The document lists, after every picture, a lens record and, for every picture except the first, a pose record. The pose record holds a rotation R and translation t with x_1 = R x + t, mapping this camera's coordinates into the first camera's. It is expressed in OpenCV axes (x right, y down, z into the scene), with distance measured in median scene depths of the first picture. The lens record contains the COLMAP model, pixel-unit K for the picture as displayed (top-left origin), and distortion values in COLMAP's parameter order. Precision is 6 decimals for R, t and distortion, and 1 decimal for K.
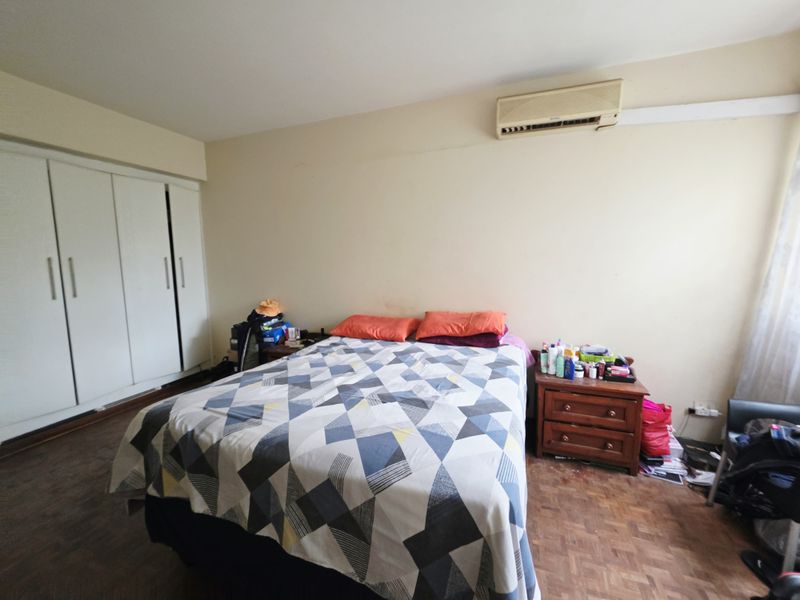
lens RADIAL K [[322.3, 0, 401.4], [0, 322.3, 293.1], [0, 0, 1]] dist [-0.001003, 0.000279]
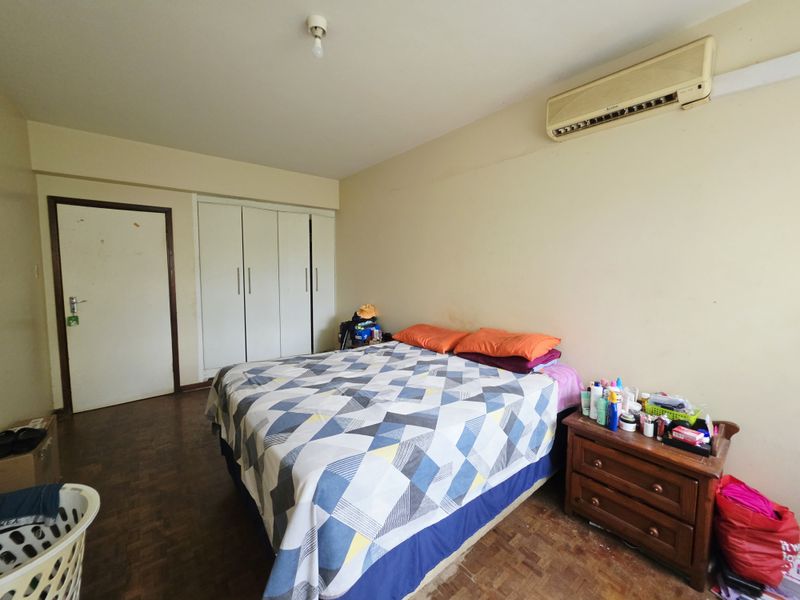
lens RADIAL K [[322.3, 0, 401.4], [0, 322.3, 293.1], [0, 0, 1]] dist [-0.001003, 0.000279]
pose [[0.863433, 0.052363, -0.501739, 0.454884], [-0.068788, 0.997529, -0.014272, -0.020753], [0.499752, 0.046836, 0.864901, 0.041036]]
